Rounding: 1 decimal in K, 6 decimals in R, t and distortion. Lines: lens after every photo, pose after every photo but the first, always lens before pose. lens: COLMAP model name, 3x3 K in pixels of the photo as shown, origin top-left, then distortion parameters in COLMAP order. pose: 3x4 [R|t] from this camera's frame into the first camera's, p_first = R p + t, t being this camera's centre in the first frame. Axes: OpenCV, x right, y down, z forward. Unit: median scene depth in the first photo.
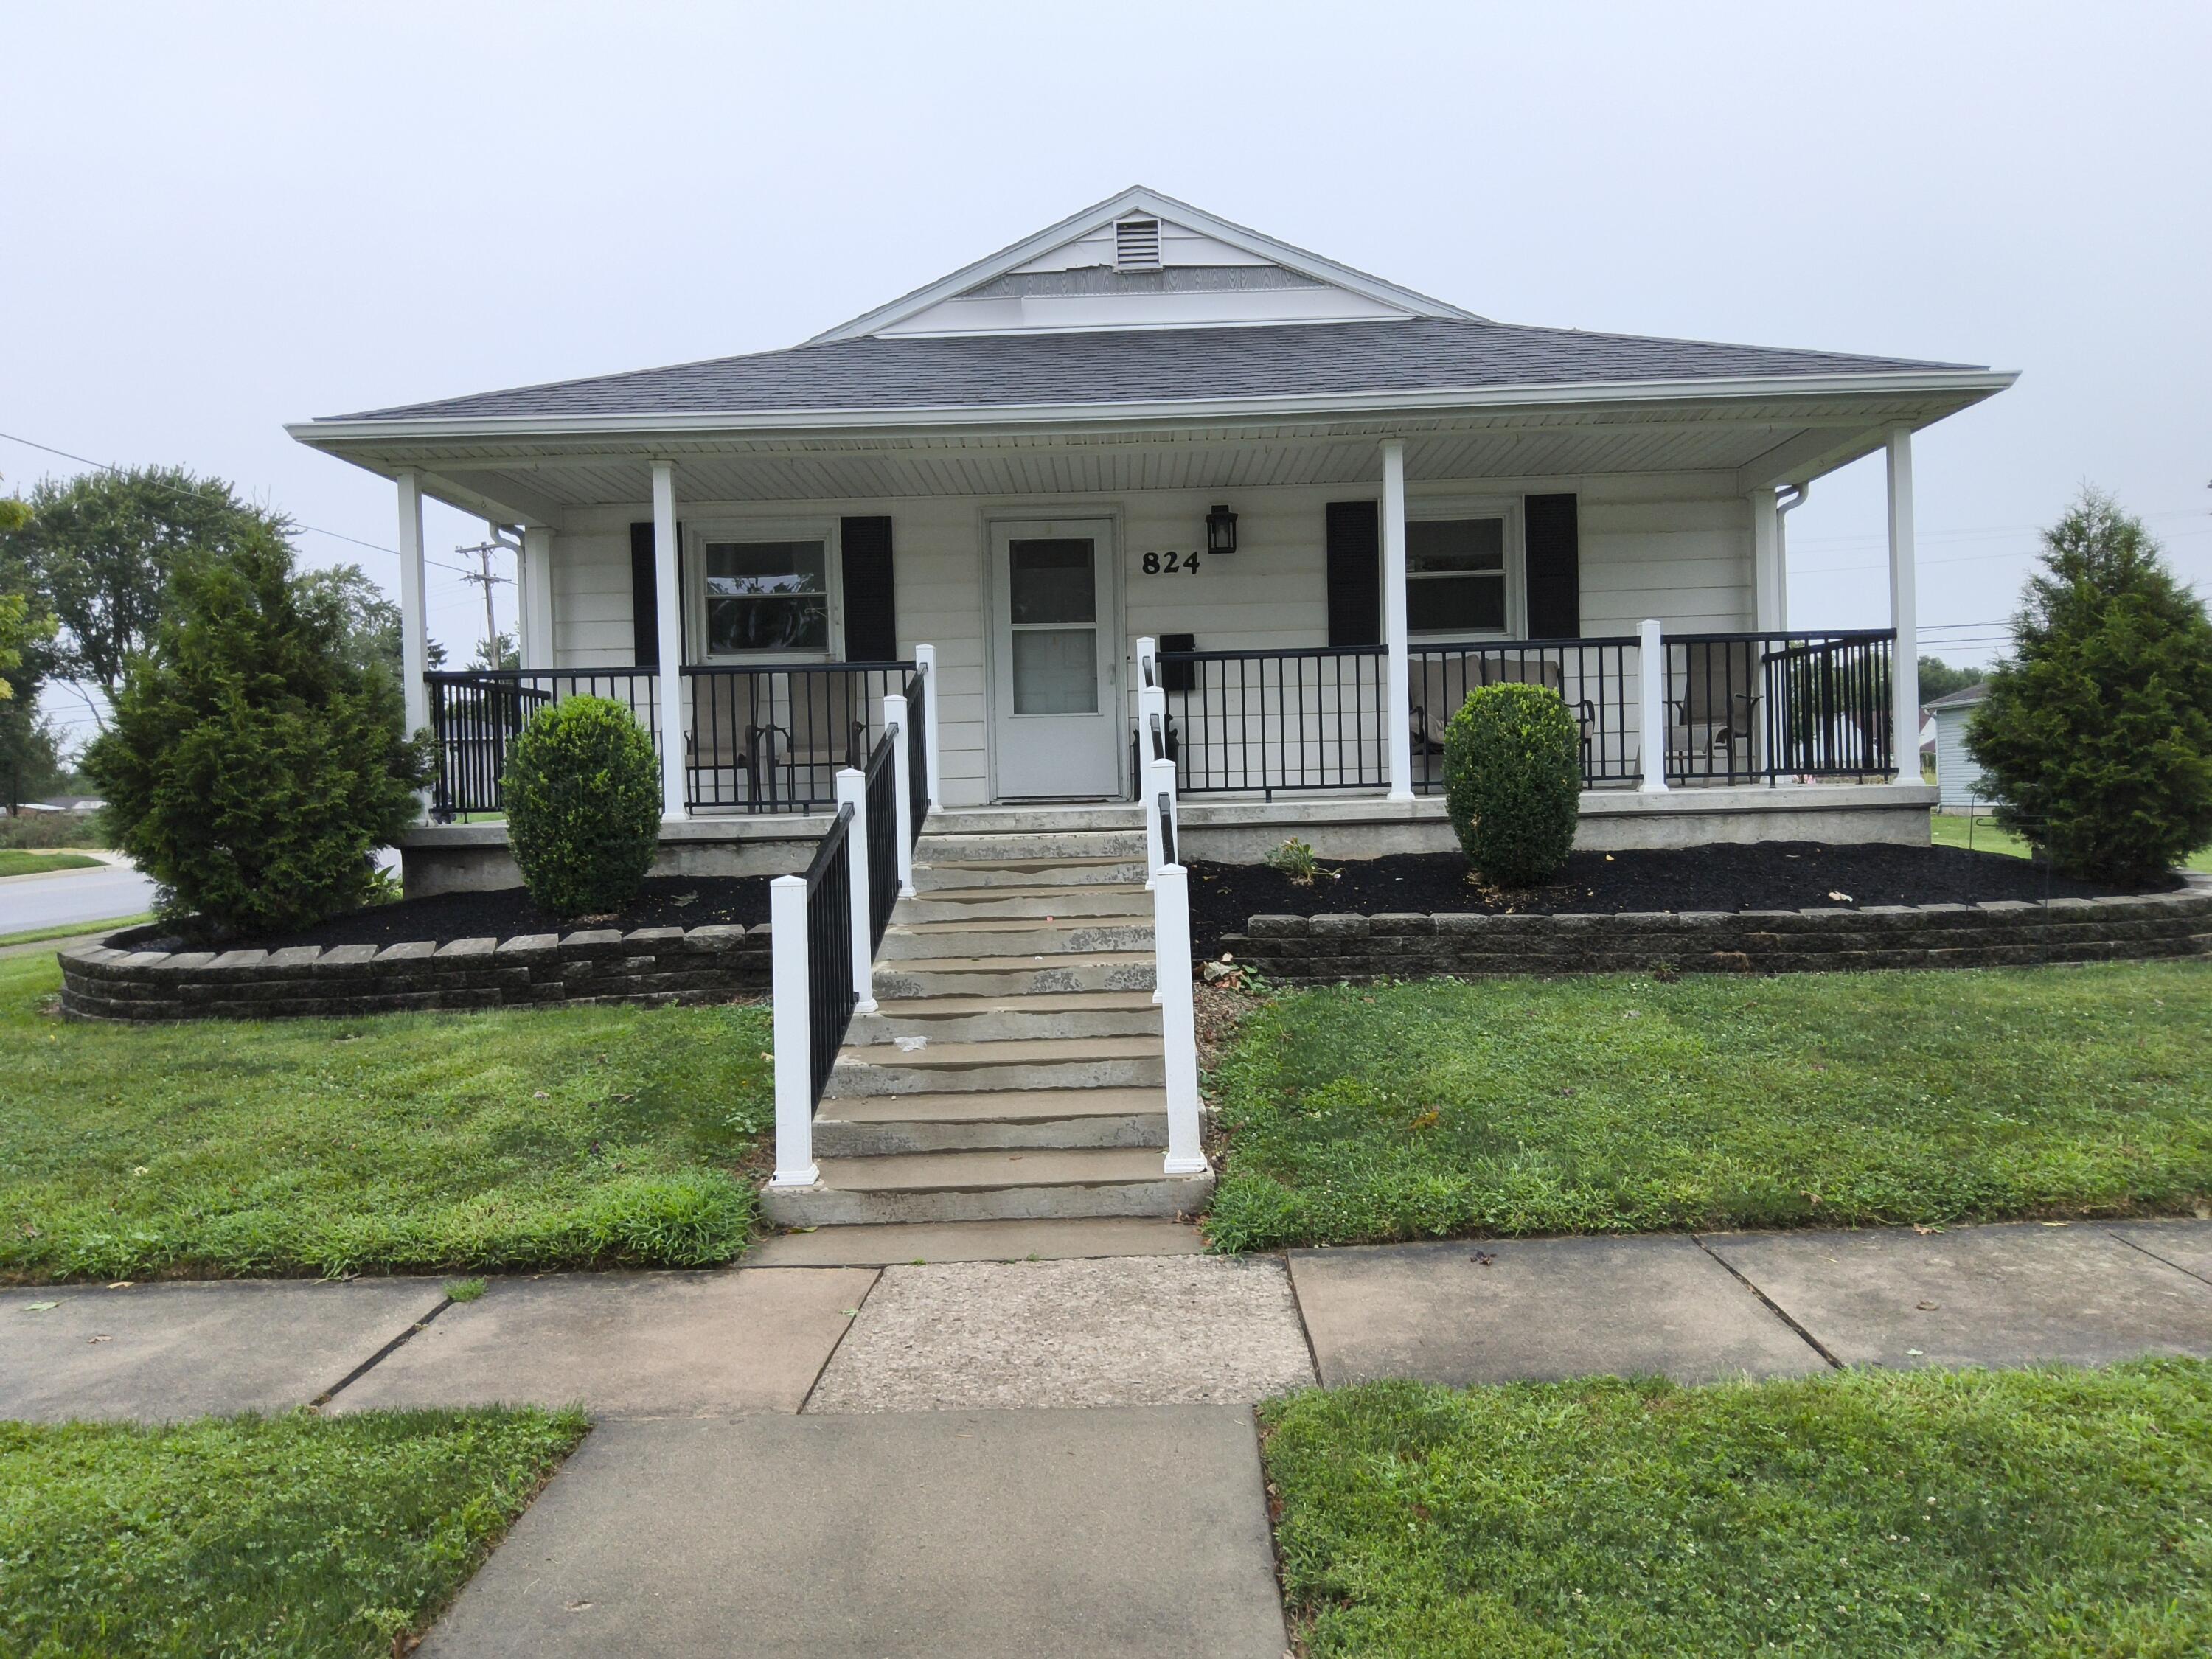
lens RADIAL K [[1642.2, 0, 1113.5], [0, 1642.2, 822.9], [0, 0, 1]] dist [0.100407, -0.211344]
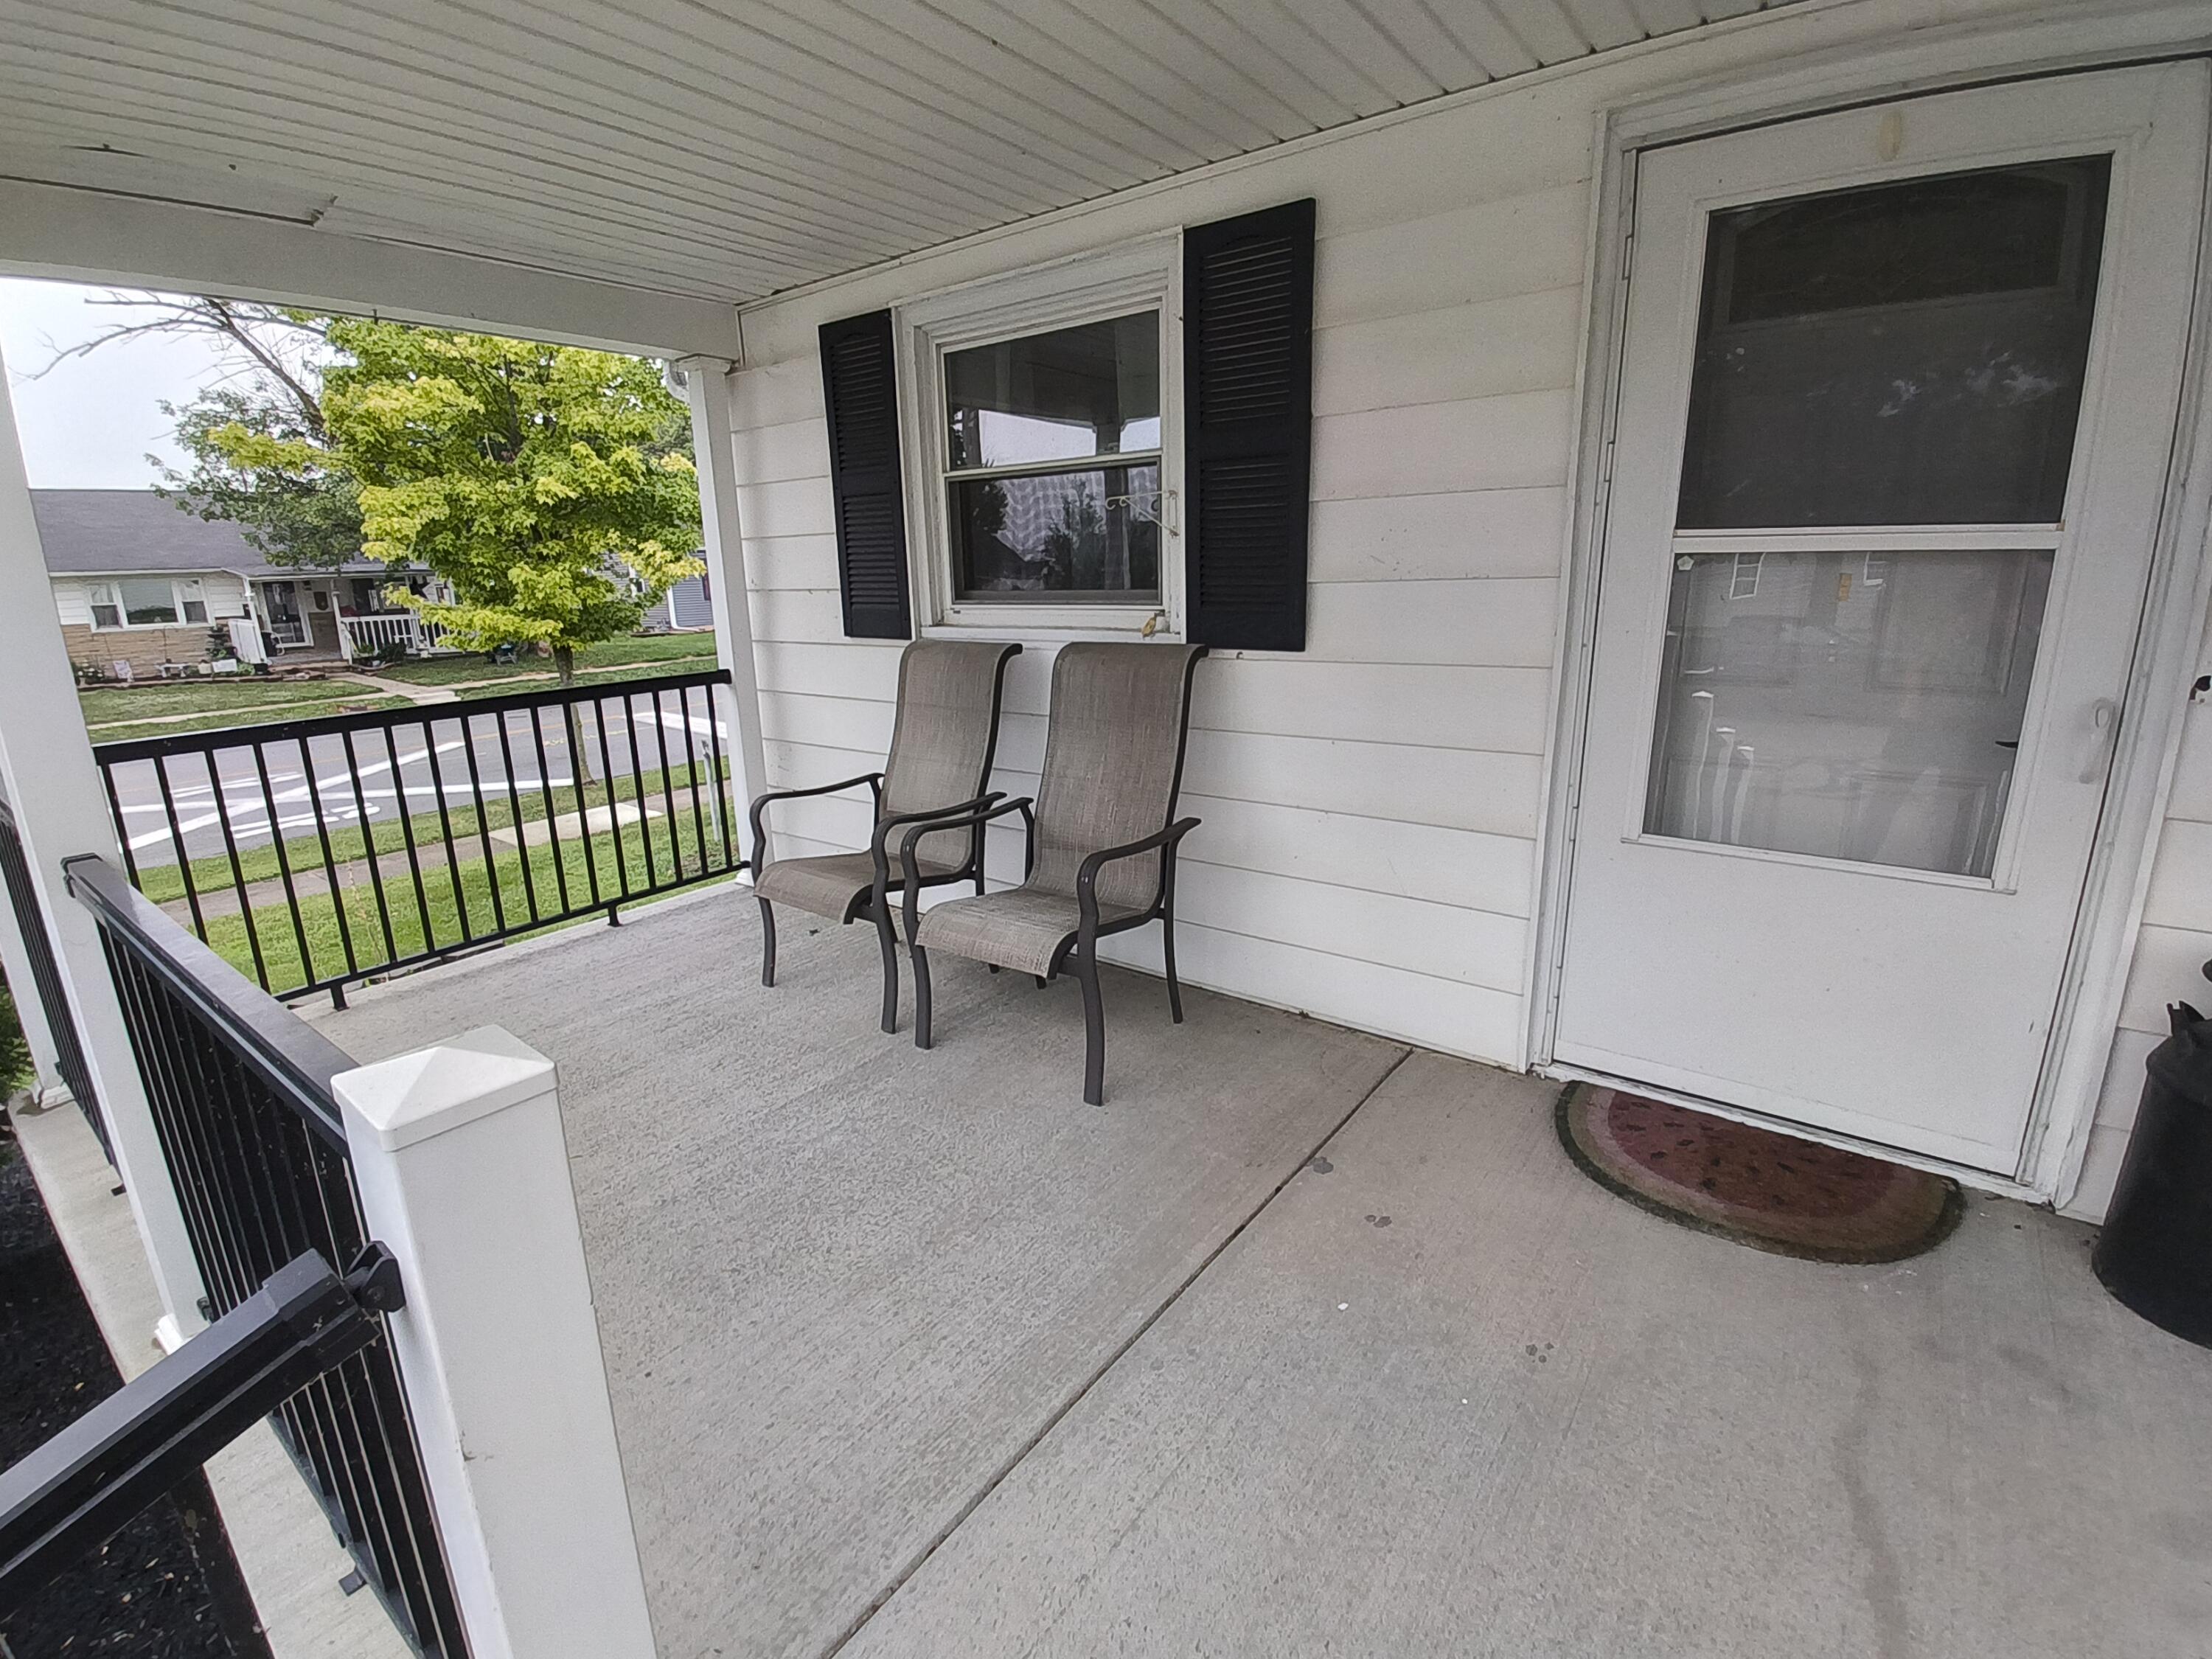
lens RADIAL K [[1022.4, 0, 1102.3], [0, 1022.4, 830.0], [0, 0, 1]] dist [0.000150, -0.013214]
pose [[0.808936, 0.154950, -0.567110, -0.043537], [-0.012236, 0.968870, 0.247268, -0.146852], [0.587770, -0.193084, 0.785649, 1.026702]]
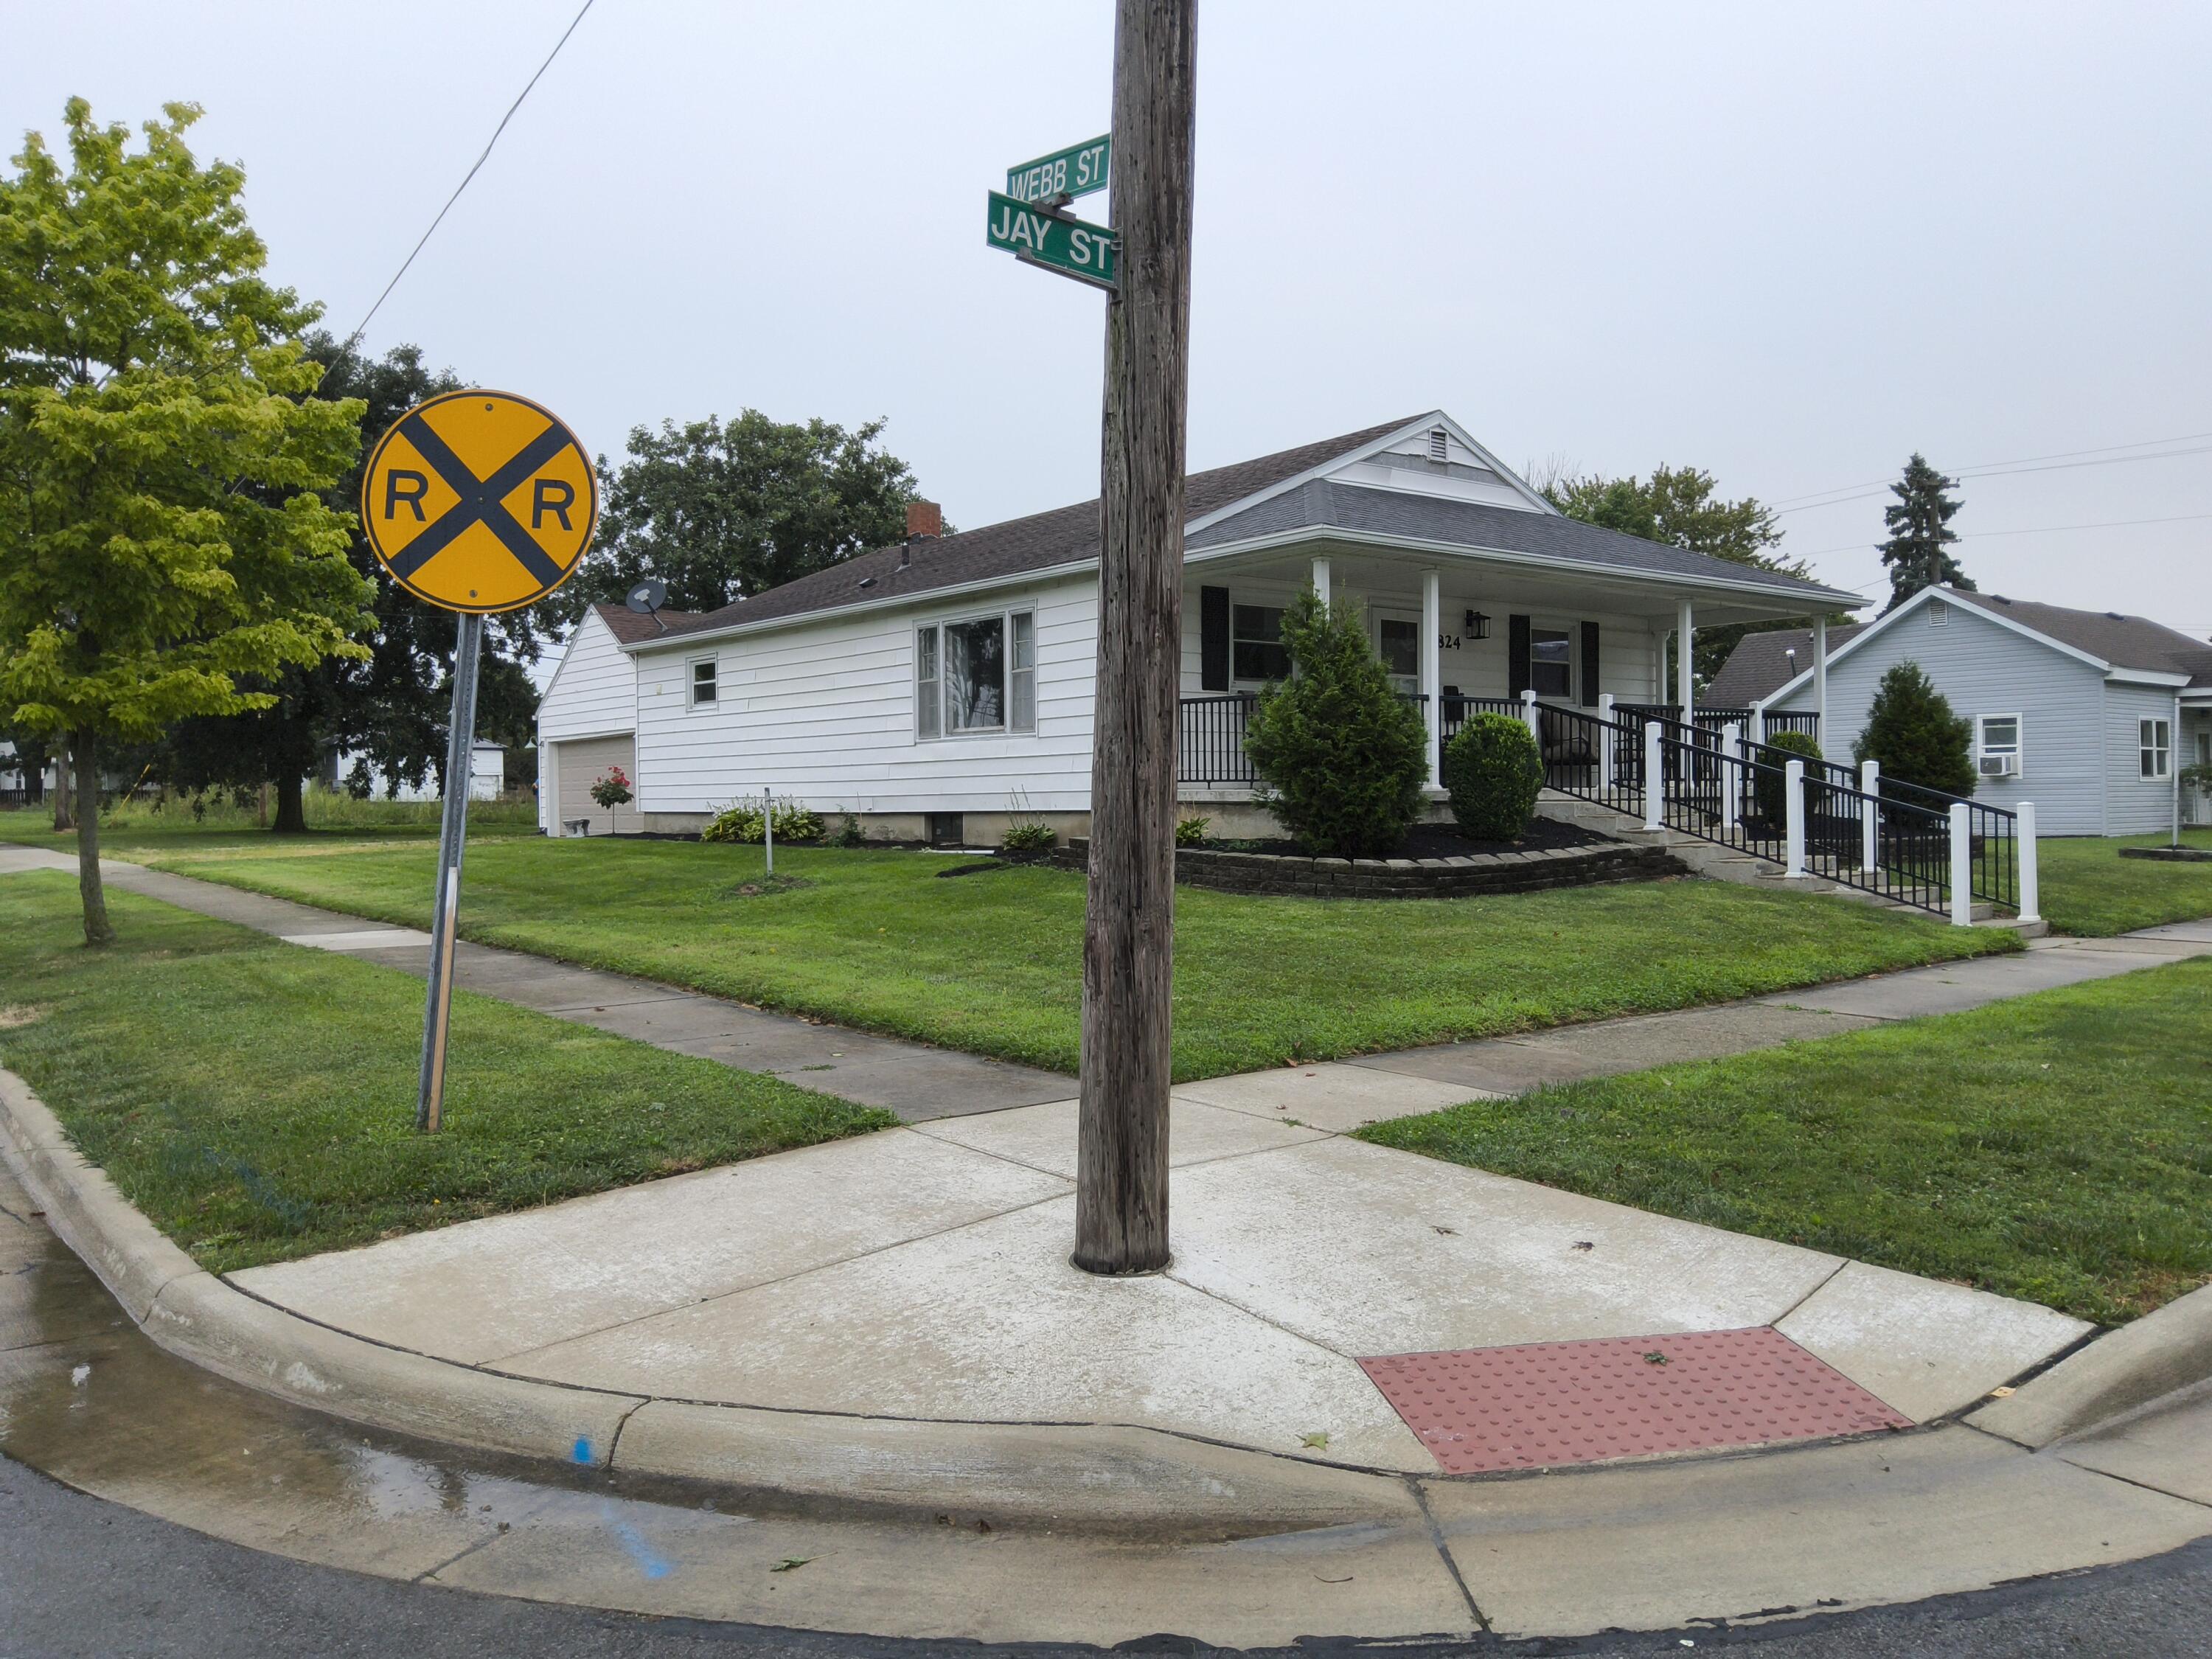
lens RADIAL K [[1642.2, 0, 1113.5], [0, 1642.2, 822.9], [0, 0, 1]] dist [0.100407, -0.211344]
pose [[0.772856, 0.011905, 0.634469, -1.619186], [-0.001671, 0.999859, -0.016726, 0.062201], [-0.634579, 0.011867, 0.772767, -0.060164]]
